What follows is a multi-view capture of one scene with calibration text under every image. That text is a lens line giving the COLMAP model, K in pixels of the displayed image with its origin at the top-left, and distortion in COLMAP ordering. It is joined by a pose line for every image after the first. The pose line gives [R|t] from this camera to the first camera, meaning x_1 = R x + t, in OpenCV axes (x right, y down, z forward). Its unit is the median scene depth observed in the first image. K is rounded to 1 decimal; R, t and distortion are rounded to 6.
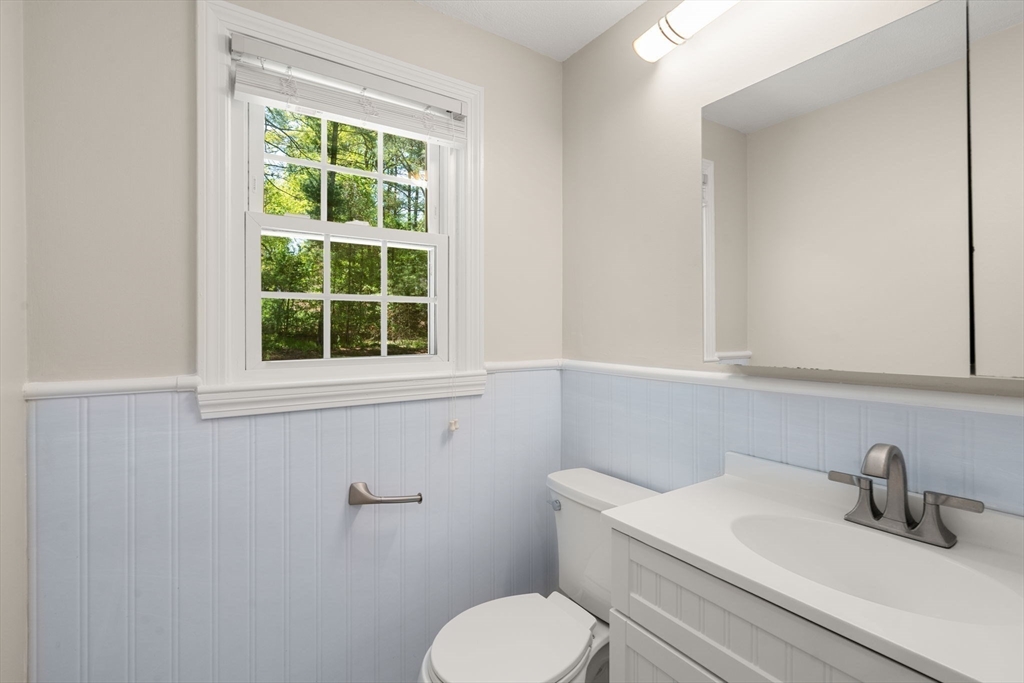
lens RADIAL K [[473.9, 0, 507.7], [0, 473.9, 331.0], [0, 0, 1]] dist [-0.001802, 0.000106]
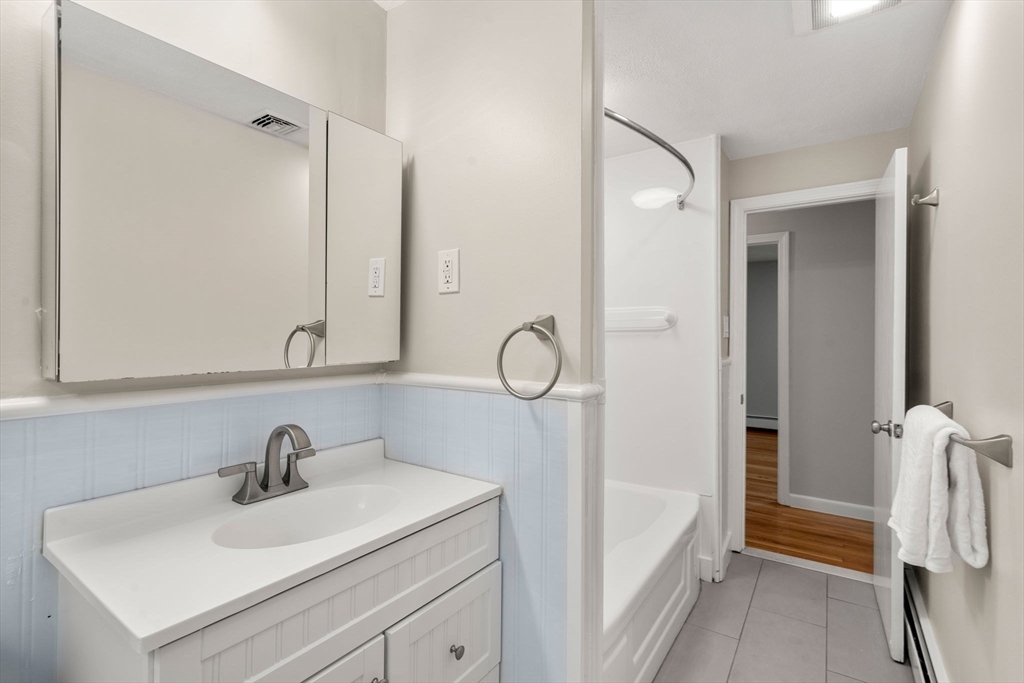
lens RADIAL K [[473.9, 0, 509.7], [0, 473.9, 338.3], [0, 0, 1]] dist [-0.001802, 0.000106]
pose [[-0.386129, -0.010259, 0.922388, -0.435294], [-0.006750, 0.999943, 0.008296, -0.005294], [-0.922420, -0.003023, -0.386176, 0.670251]]
